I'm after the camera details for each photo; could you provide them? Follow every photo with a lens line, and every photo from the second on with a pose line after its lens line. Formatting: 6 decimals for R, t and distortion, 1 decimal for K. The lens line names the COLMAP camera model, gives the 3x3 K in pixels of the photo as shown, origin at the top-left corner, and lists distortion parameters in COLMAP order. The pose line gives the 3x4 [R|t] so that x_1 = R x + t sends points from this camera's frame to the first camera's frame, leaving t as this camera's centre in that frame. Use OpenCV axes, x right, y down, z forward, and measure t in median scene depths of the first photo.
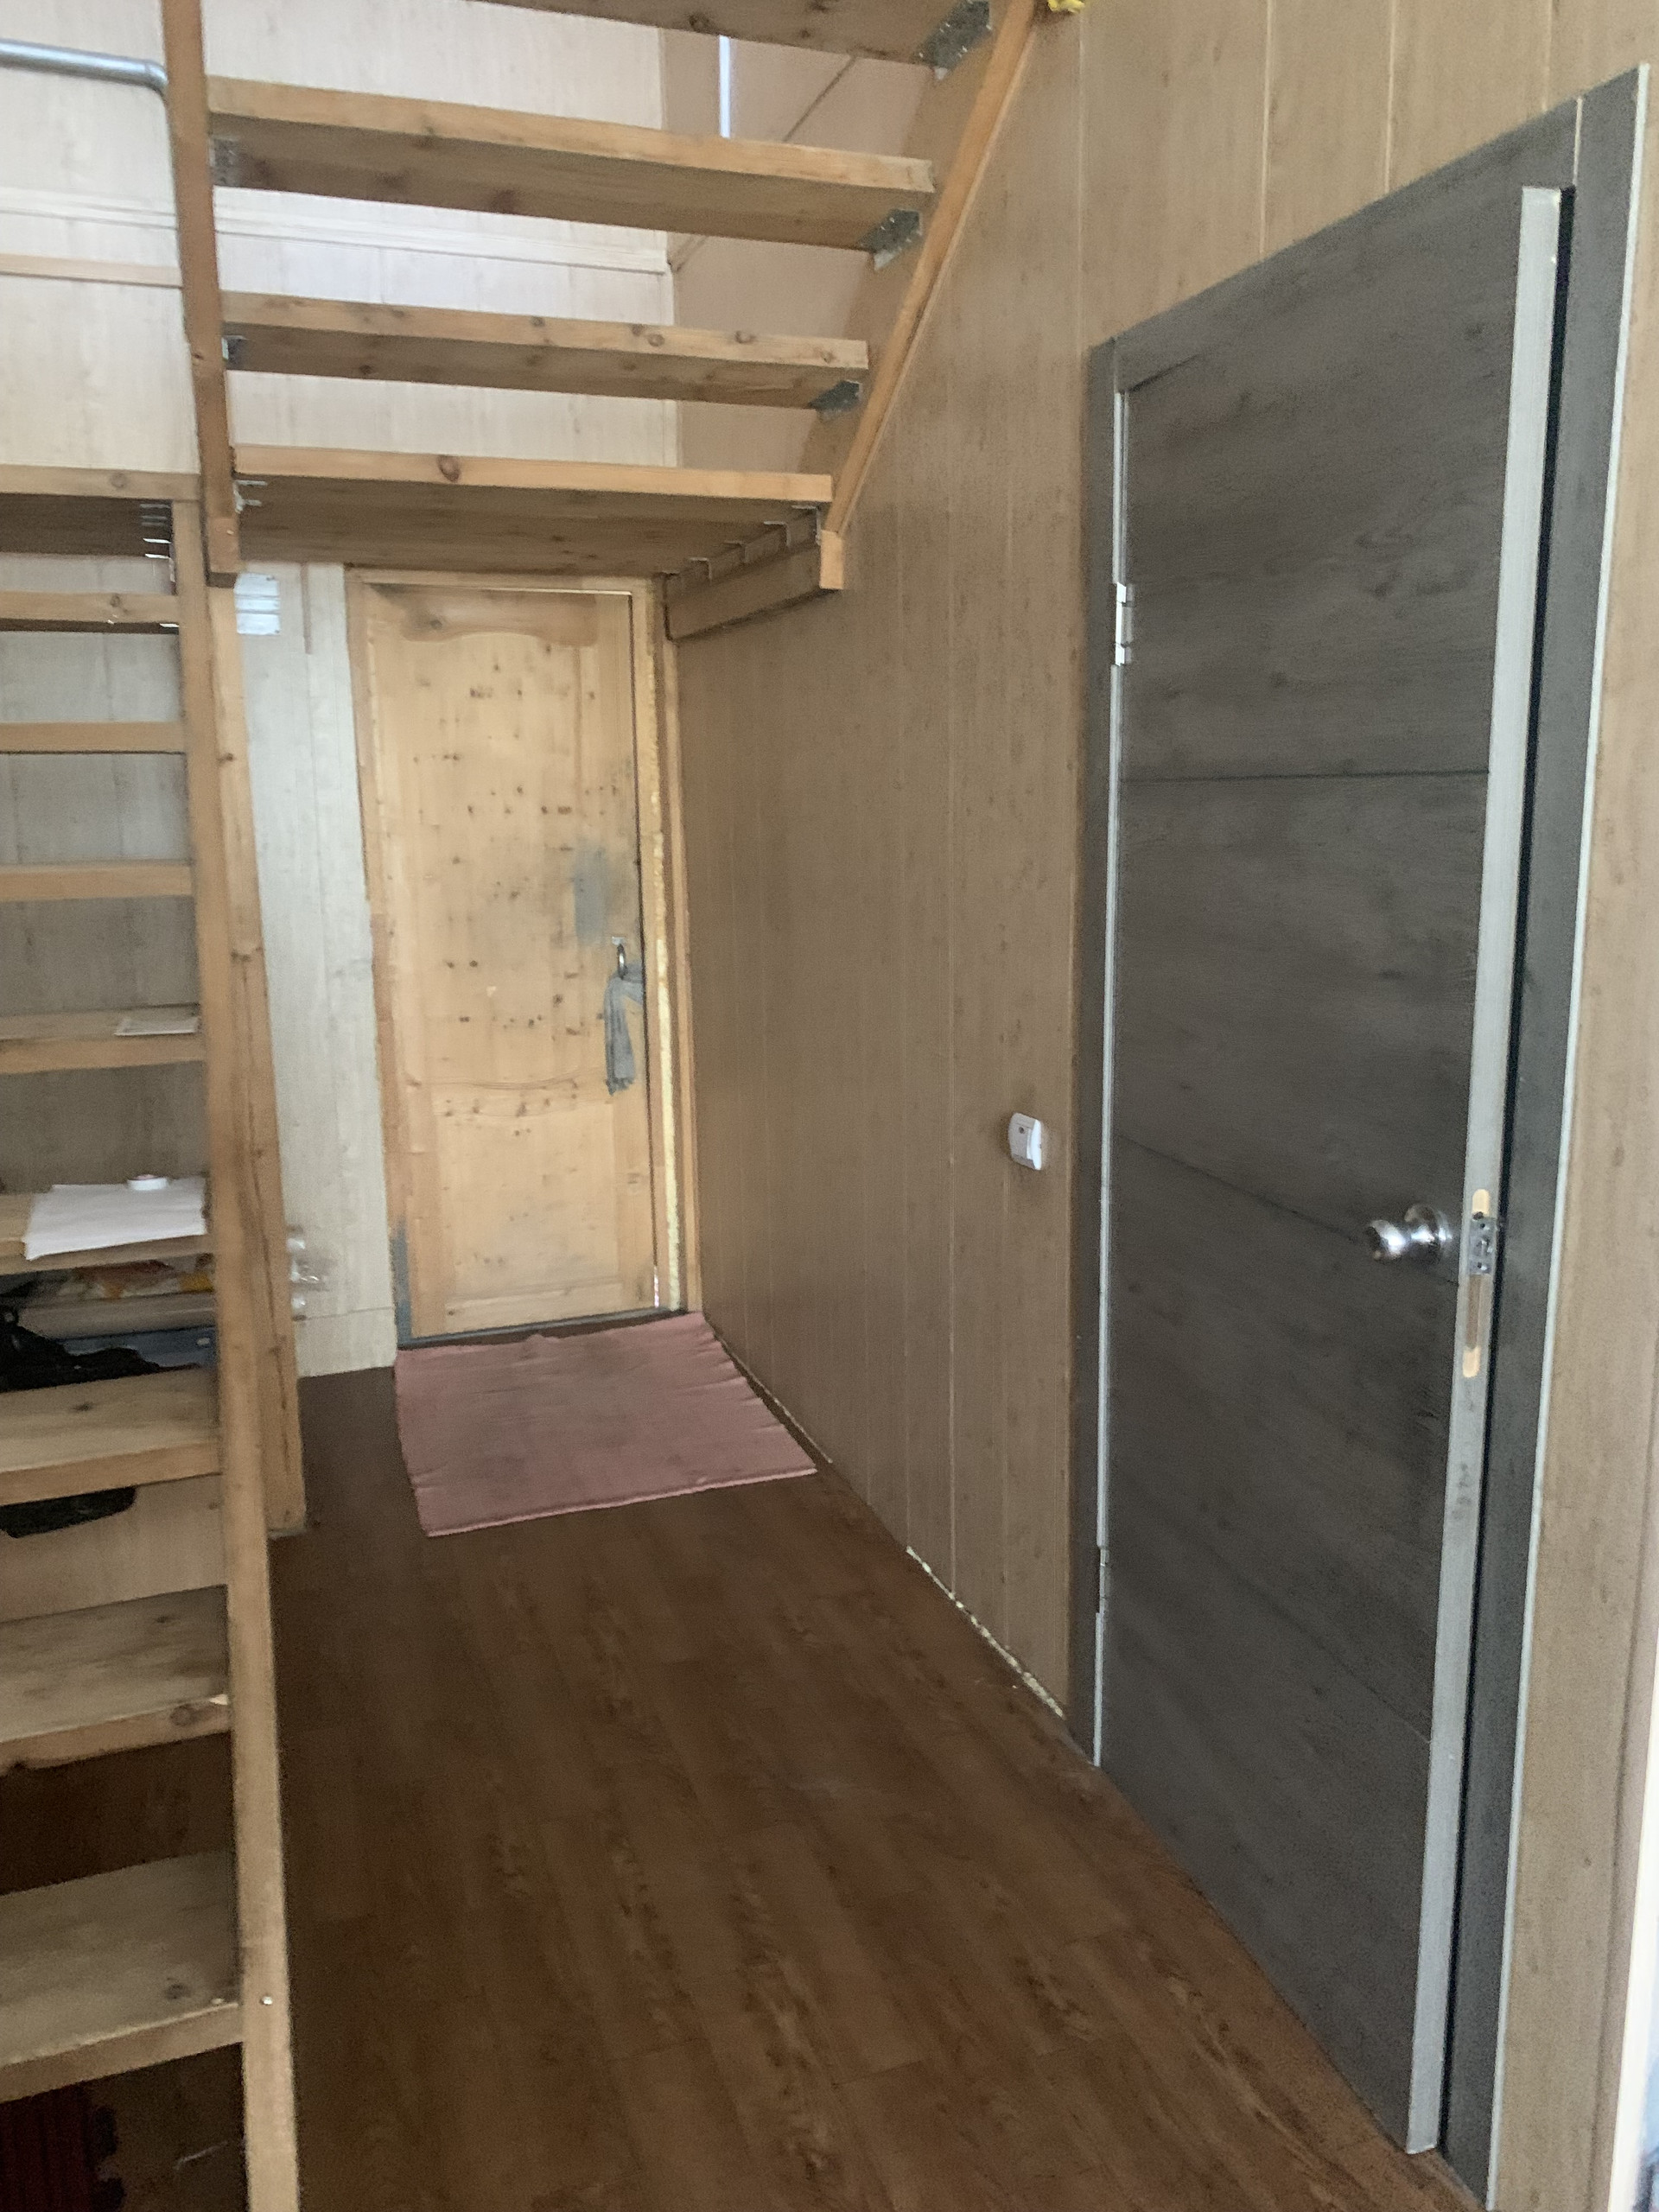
lens RADIAL K [[1754.7, 0, 840.8], [0, 1754.7, 1111.5], [0, 0, 1]] dist [0.104048, -0.125973]
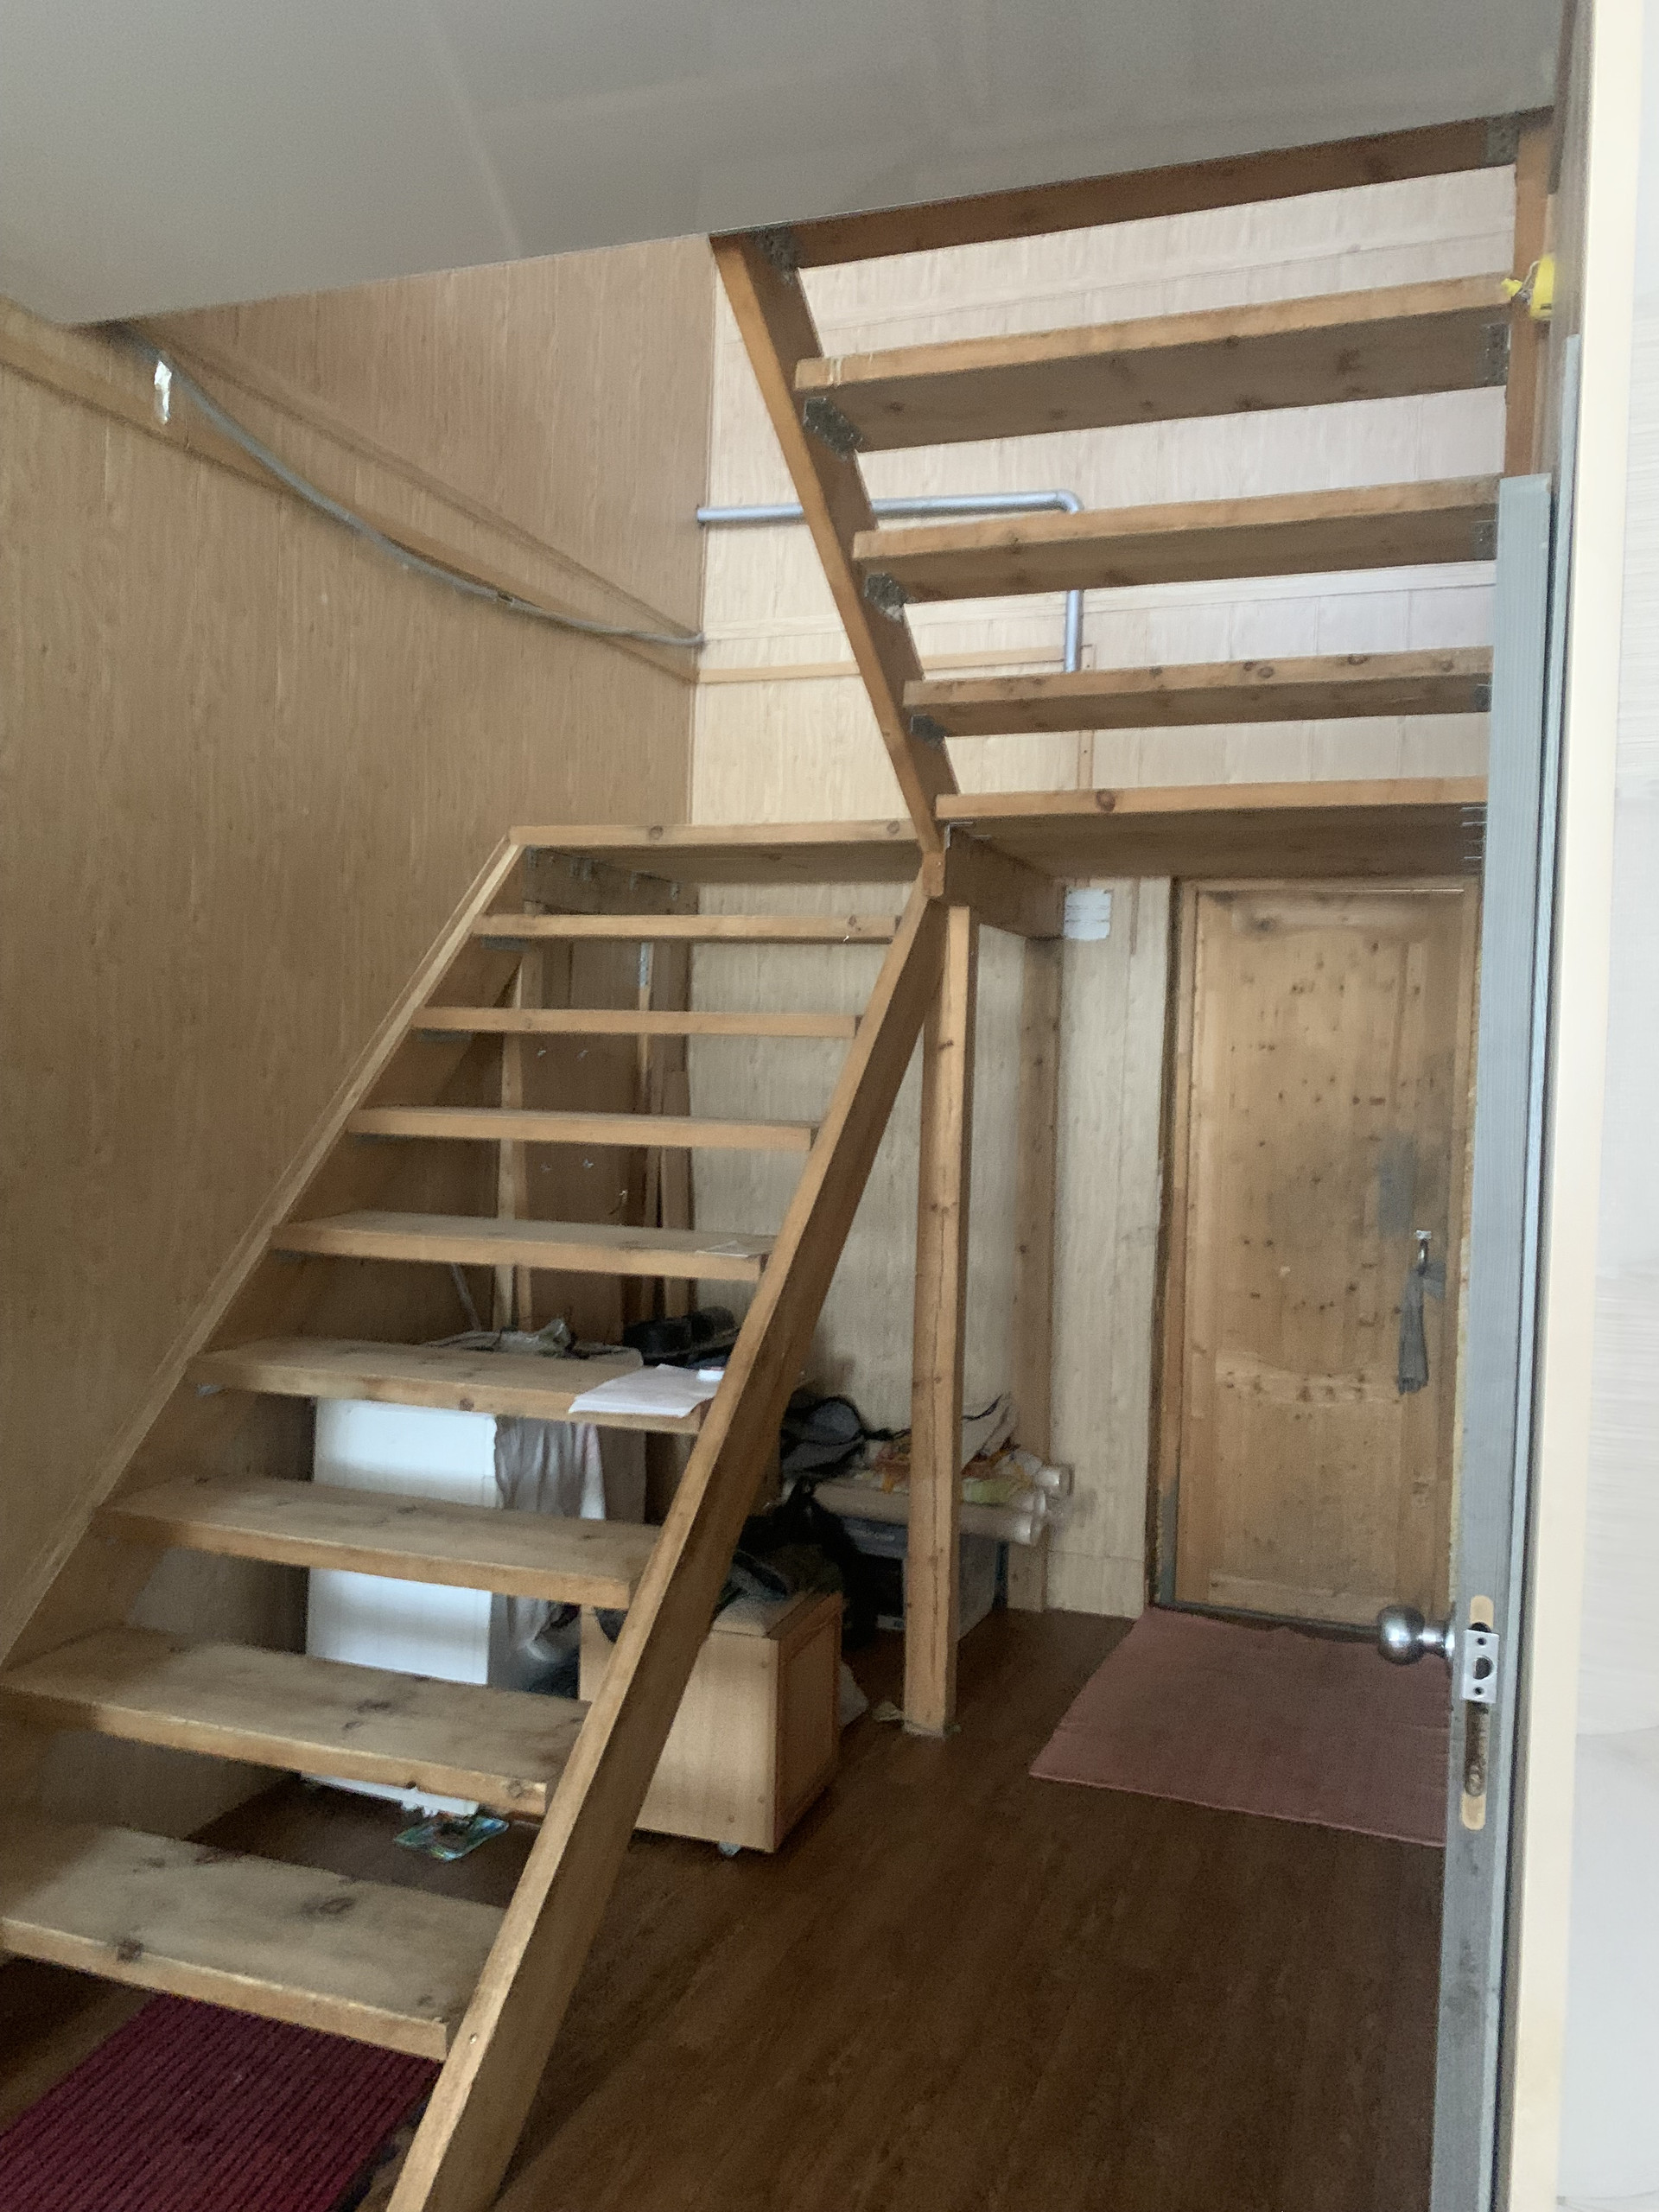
lens RADIAL K [[1754.7, 0, 840.8], [0, 1754.7, 1111.5], [0, 0, 1]] dist [0.104048, -0.125973]
pose [[0.751689, 0.054320, -0.657277, 0.282581], [-0.155364, 0.983140, -0.096430, -0.021786], [0.640957, 0.174603, 0.747455, 0.059274]]
